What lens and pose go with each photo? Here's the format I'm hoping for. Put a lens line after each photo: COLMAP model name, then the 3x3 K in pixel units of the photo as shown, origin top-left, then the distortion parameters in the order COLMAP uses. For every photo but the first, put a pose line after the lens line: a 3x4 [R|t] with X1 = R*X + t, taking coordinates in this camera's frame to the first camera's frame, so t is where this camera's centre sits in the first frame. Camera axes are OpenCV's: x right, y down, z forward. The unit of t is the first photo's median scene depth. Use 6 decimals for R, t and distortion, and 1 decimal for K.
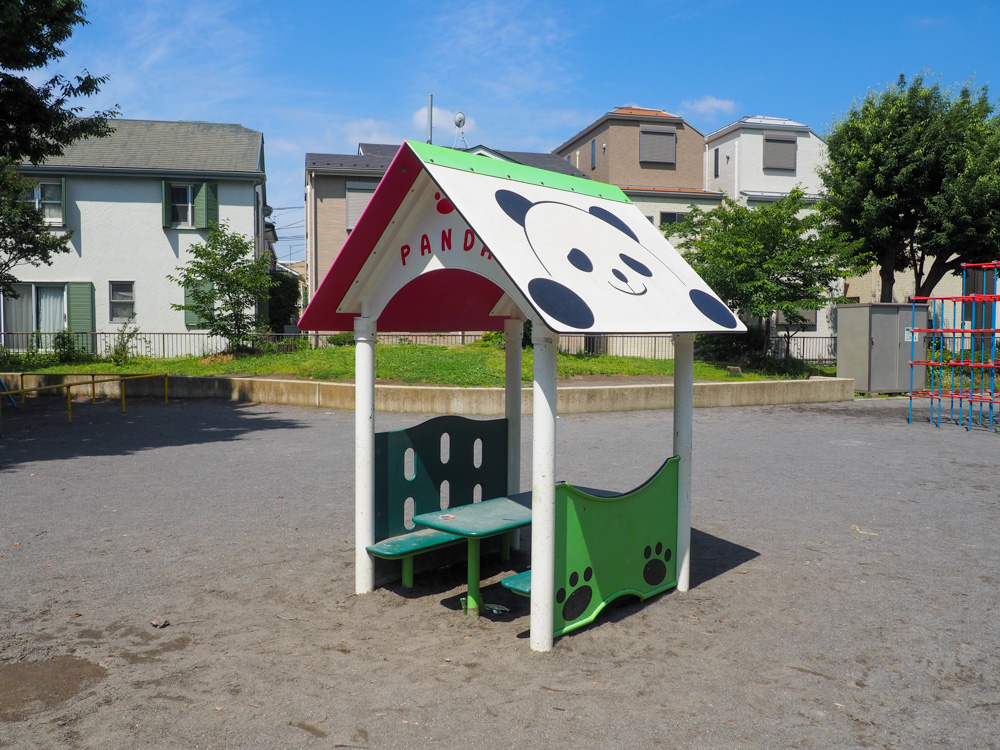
lens RADIAL K [[834.5, 0, 494.2], [0, 834.5, 377.5], [0, 0, 1]] dist [-0.044214, 0.011744]
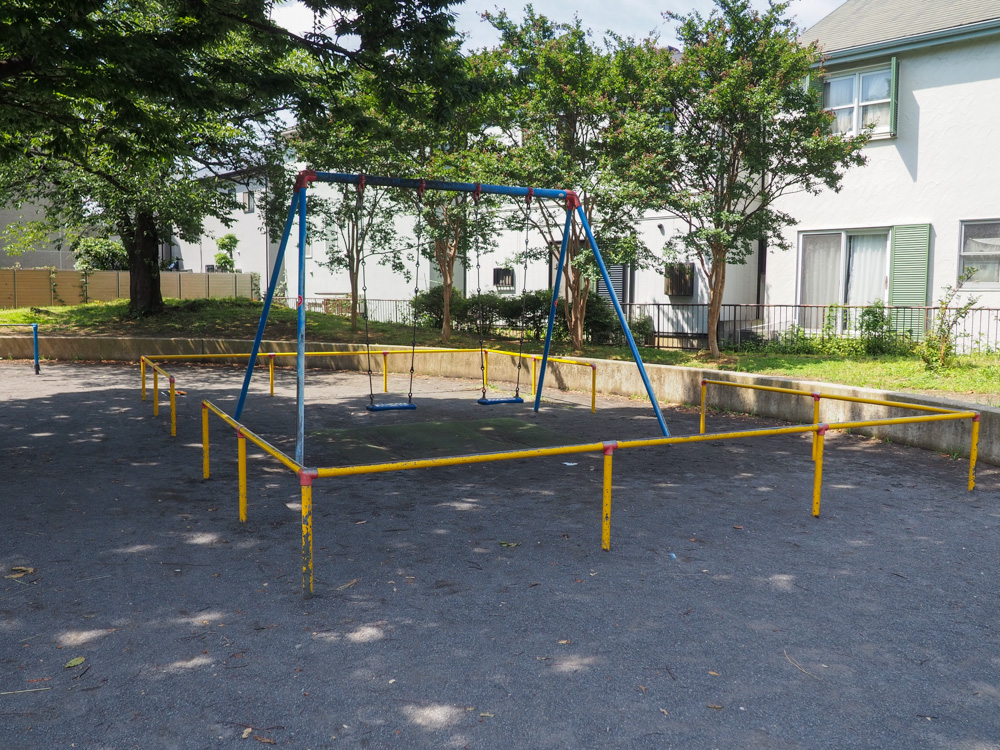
lens RADIAL K [[834.5, 0, 498.2], [0, 834.5, 371.6], [0, 0, 1]] dist [-0.044214, 0.011744]
pose [[0.517410, 0.076309, -0.852328, -0.131803], [-0.056713, 0.996884, 0.054823, -0.022824], [0.853856, 0.019972, 0.520126, 0.431062]]
